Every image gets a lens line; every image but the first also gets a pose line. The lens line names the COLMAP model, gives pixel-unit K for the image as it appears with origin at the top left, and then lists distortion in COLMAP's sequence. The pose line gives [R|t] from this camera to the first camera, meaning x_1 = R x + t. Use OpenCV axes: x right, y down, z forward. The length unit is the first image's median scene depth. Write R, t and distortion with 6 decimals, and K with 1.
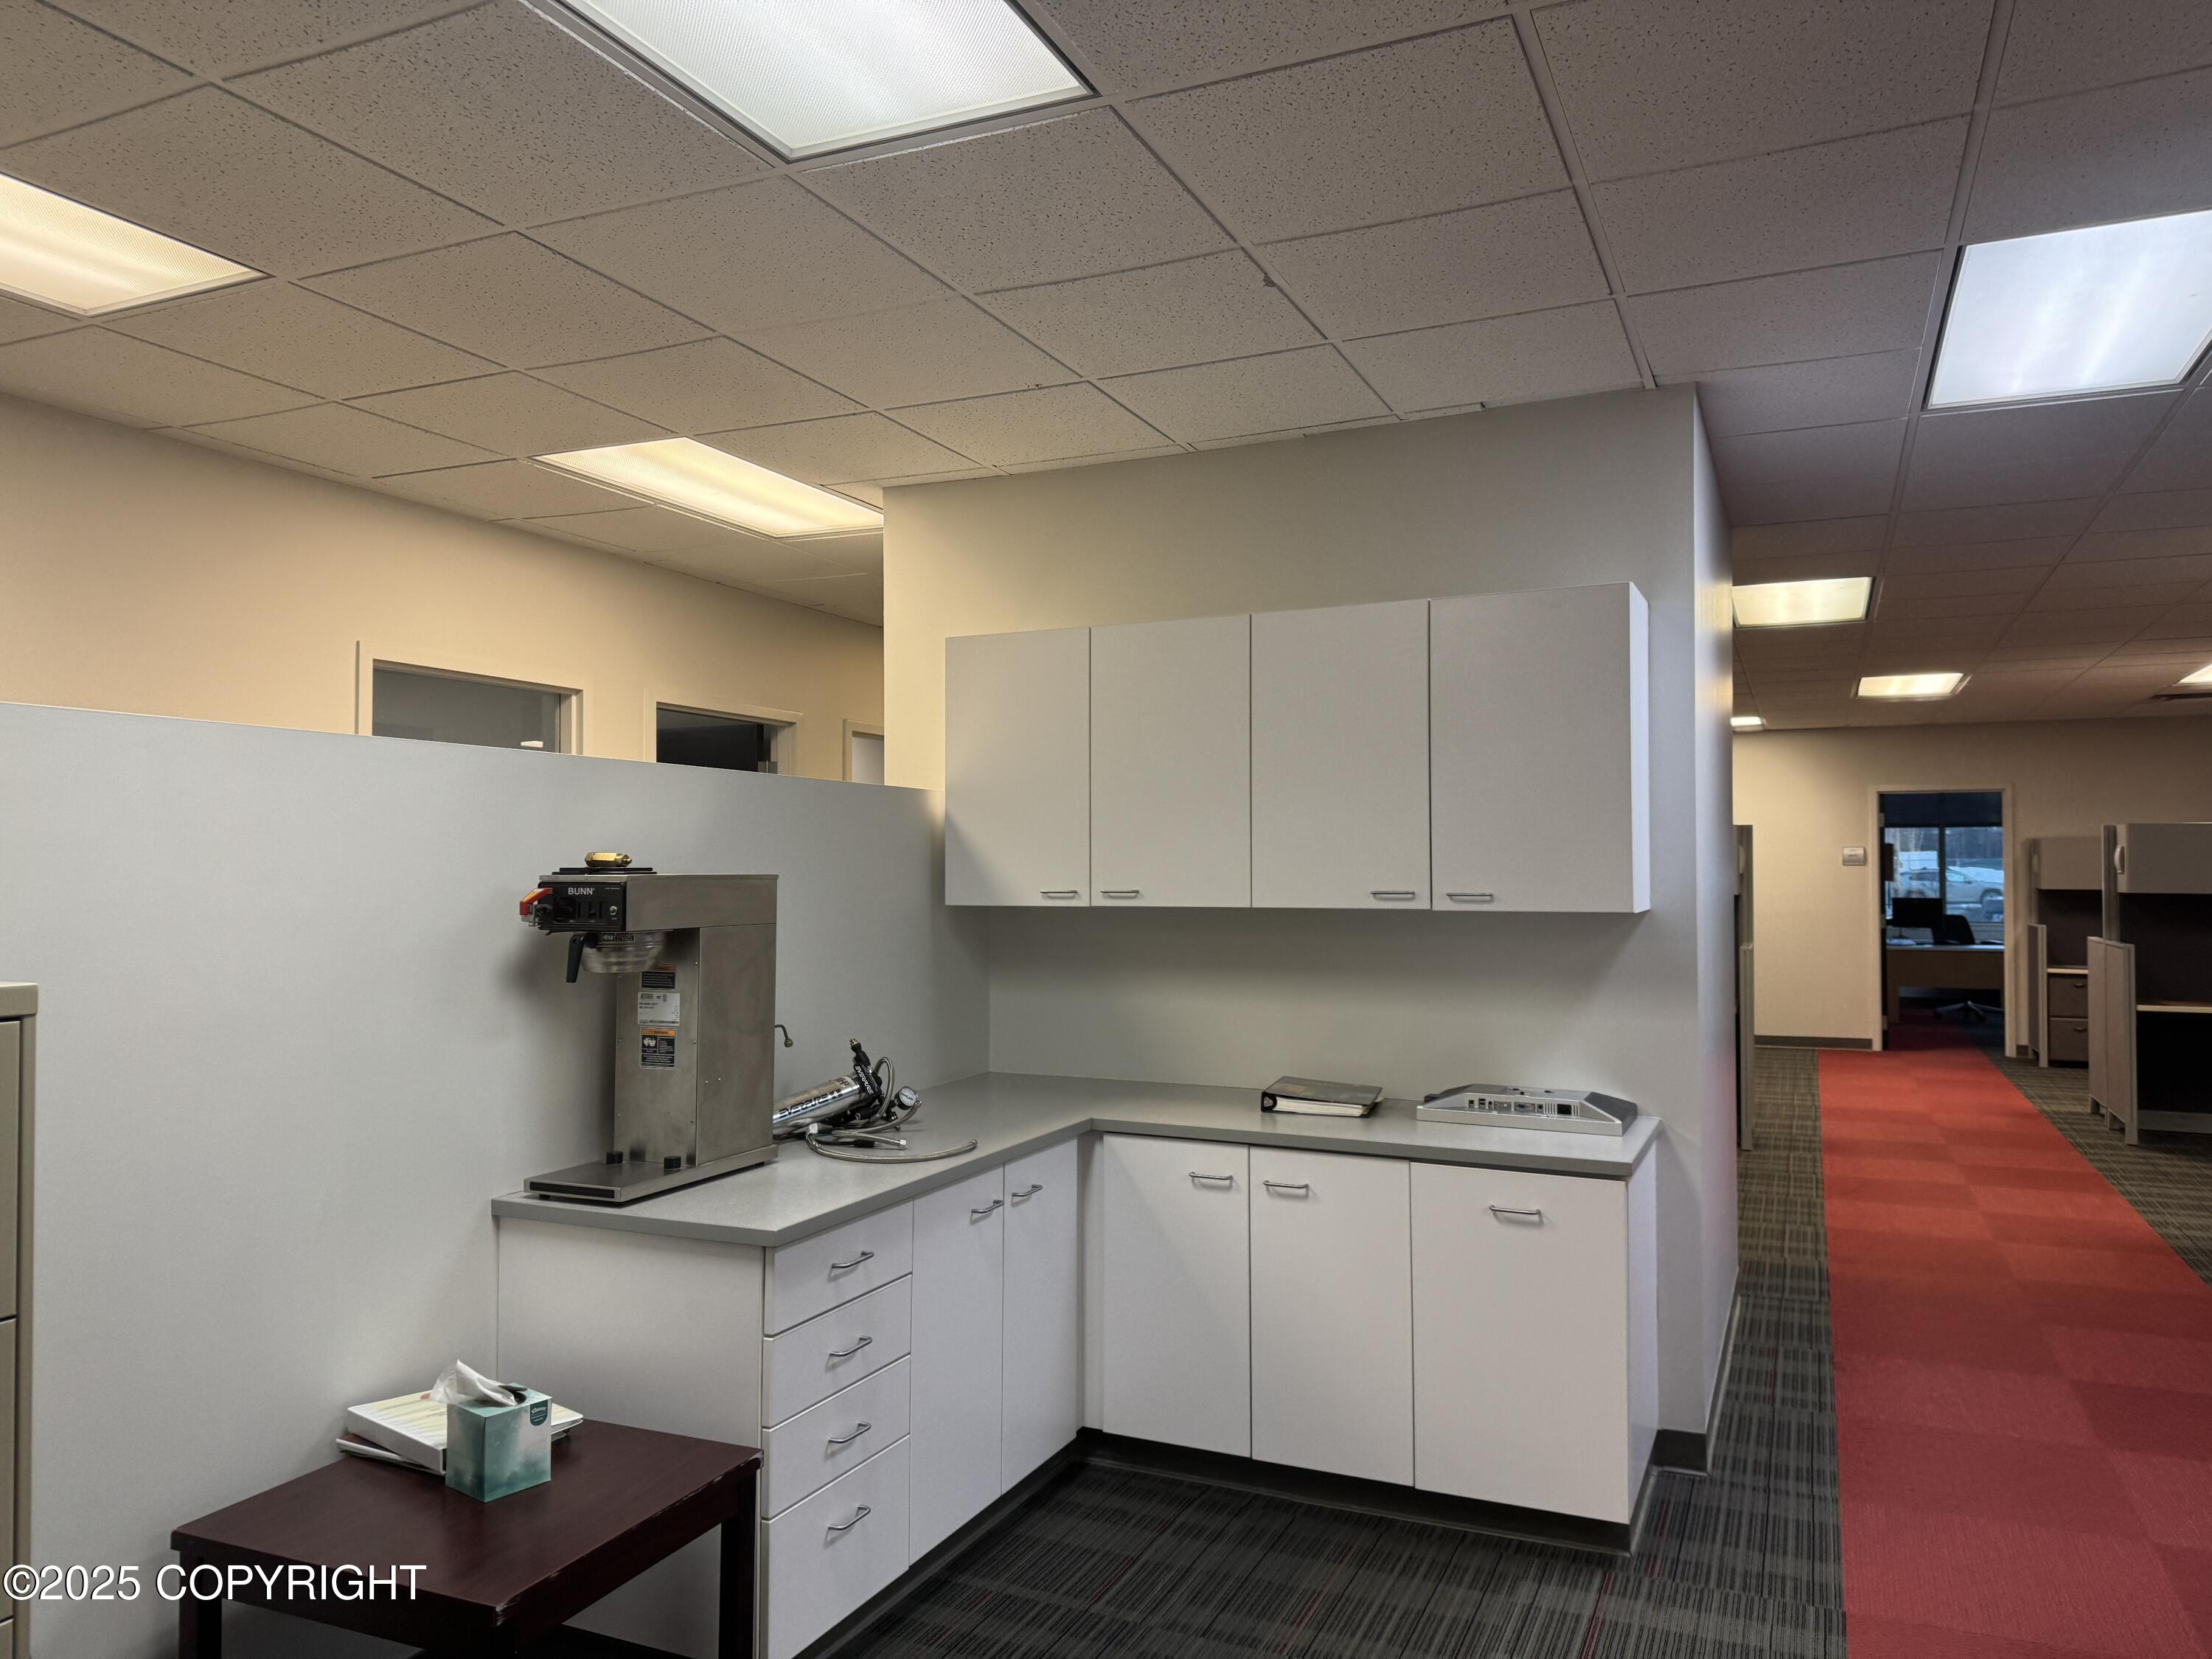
lens RADIAL K [[1557.0, 0, 1114.3], [0, 1557.0, 810.2], [0, 0, 1]] dist [0.045057, -0.061036]
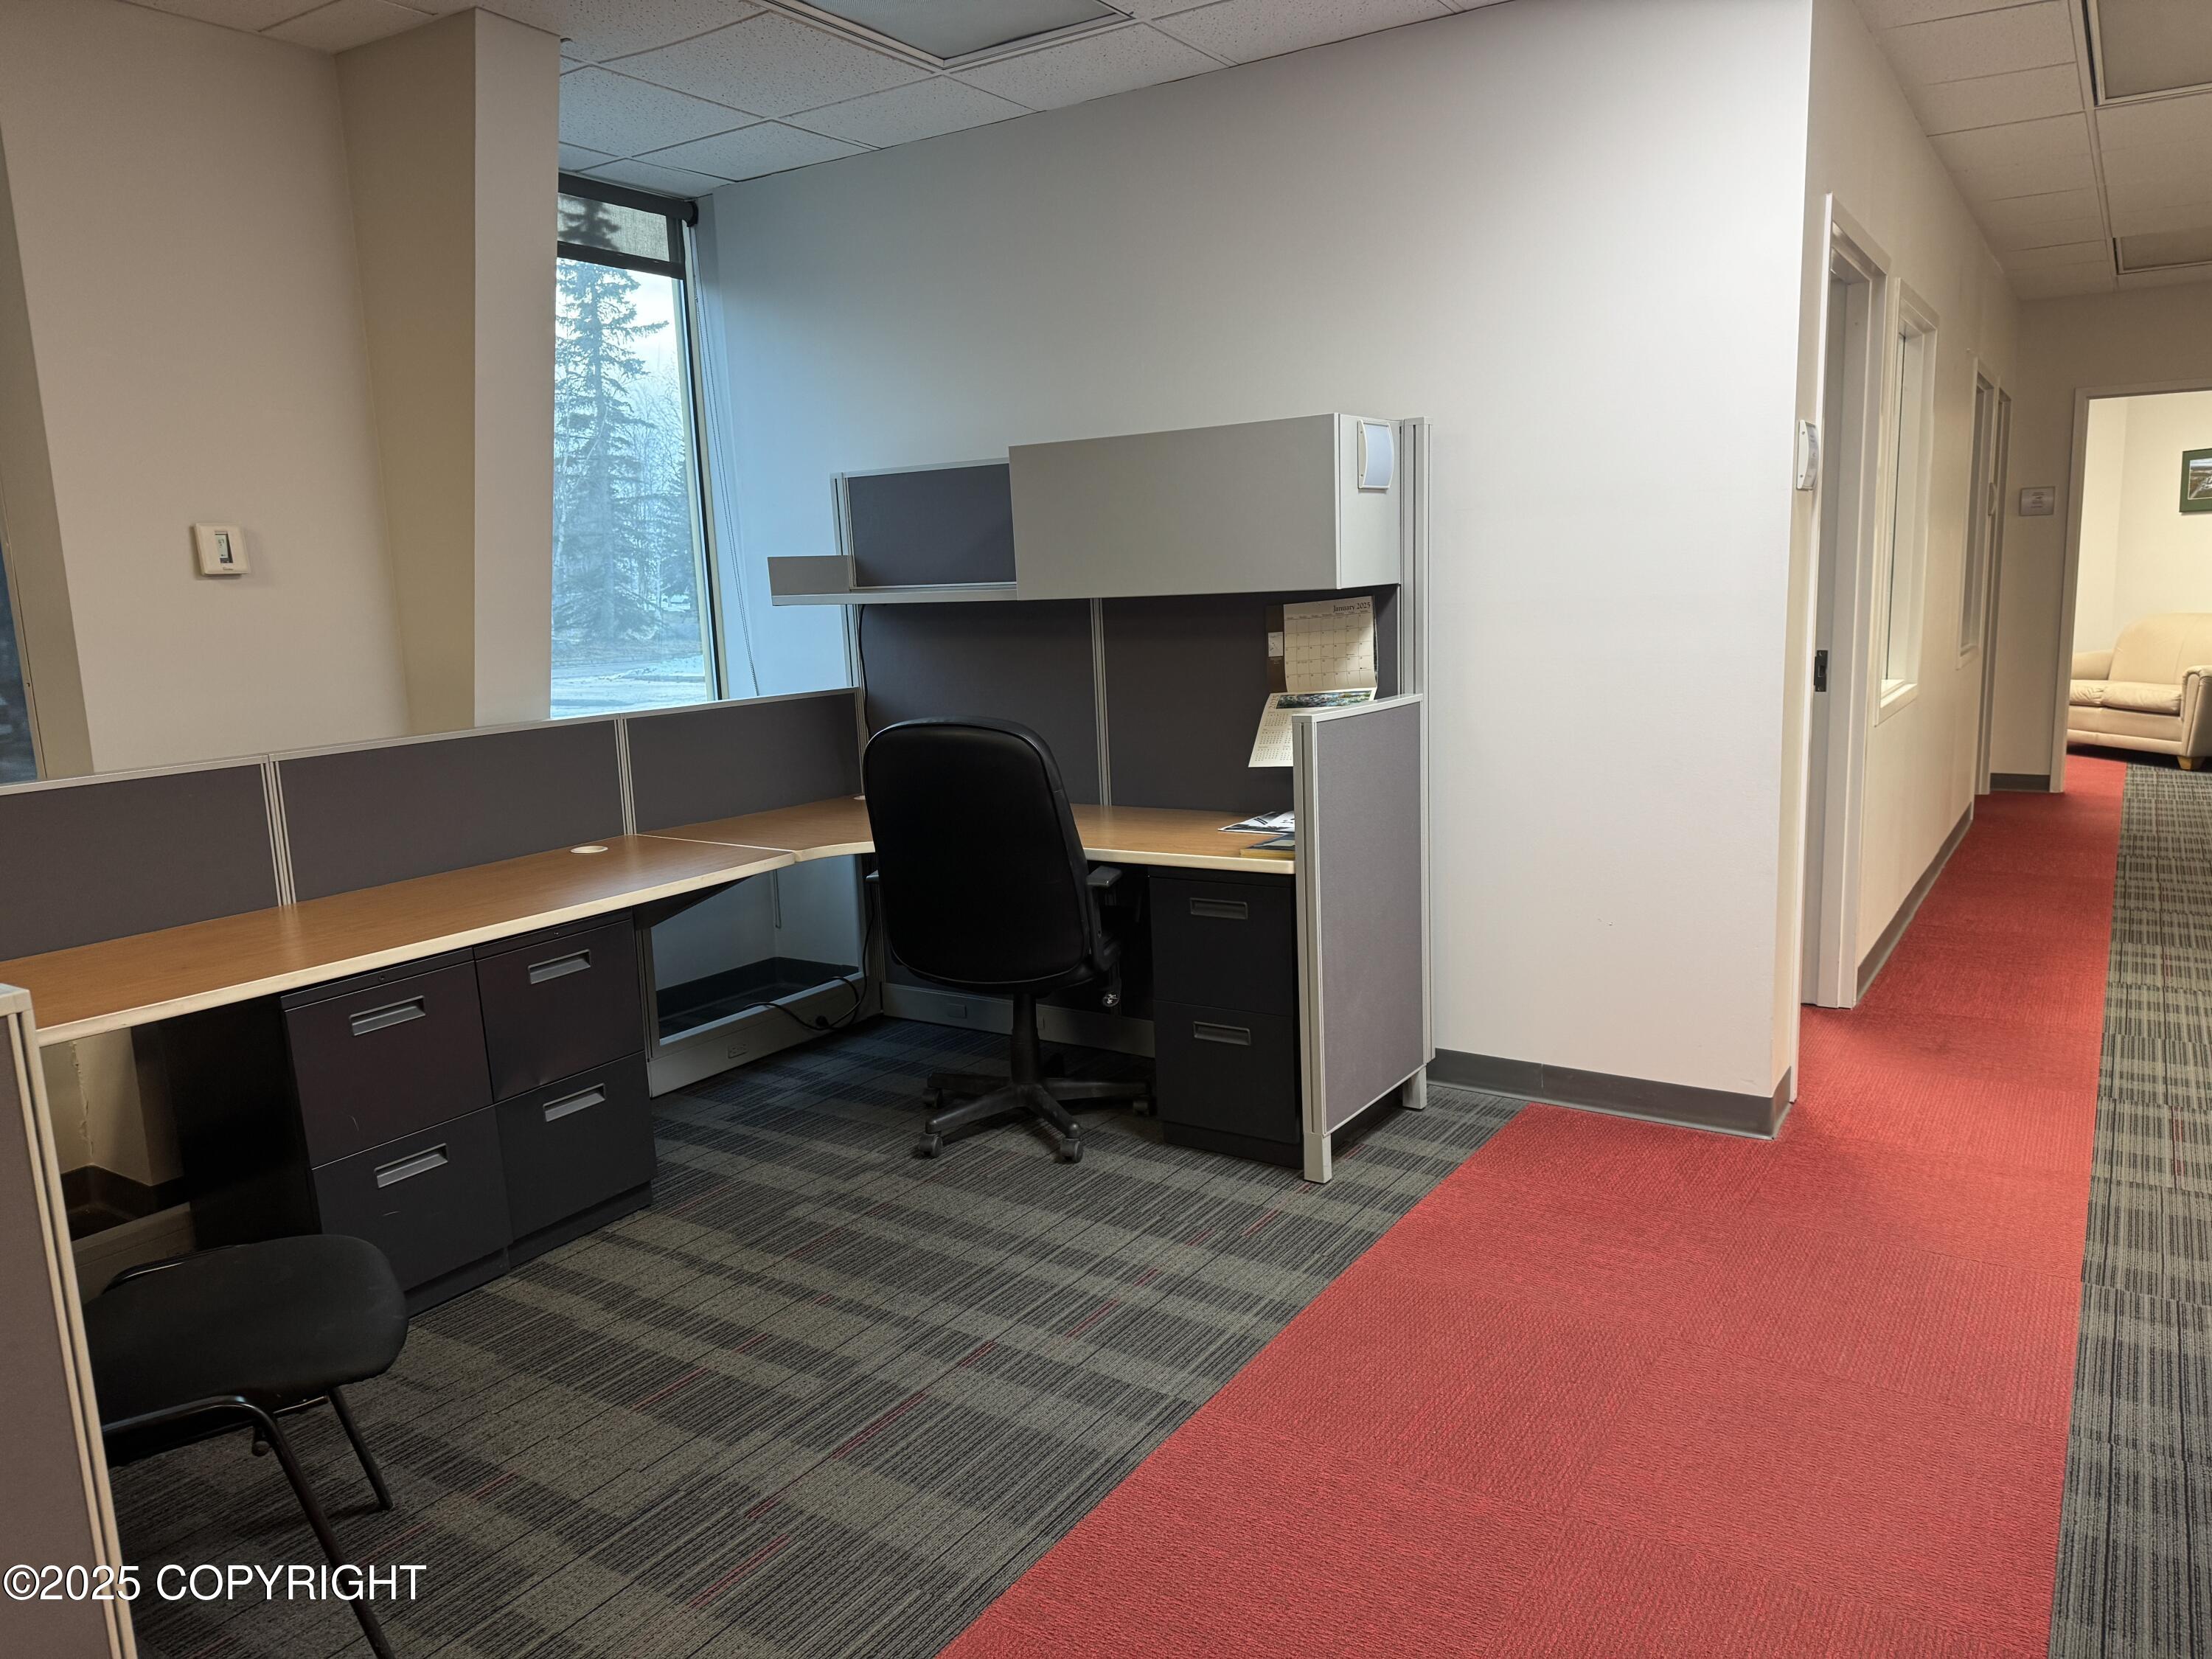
lens RADIAL K [[1557.0, 0, 1103.3], [0, 1557.0, 831.1], [0, 0, 1]] dist [0.045057, -0.061036]
pose [[-0.986881, 0.006107, 0.161334, 0.694466], [0.027011, 0.991446, 0.127694, 0.081334], [-0.159174, 0.130377, -0.978604, 1.543300]]
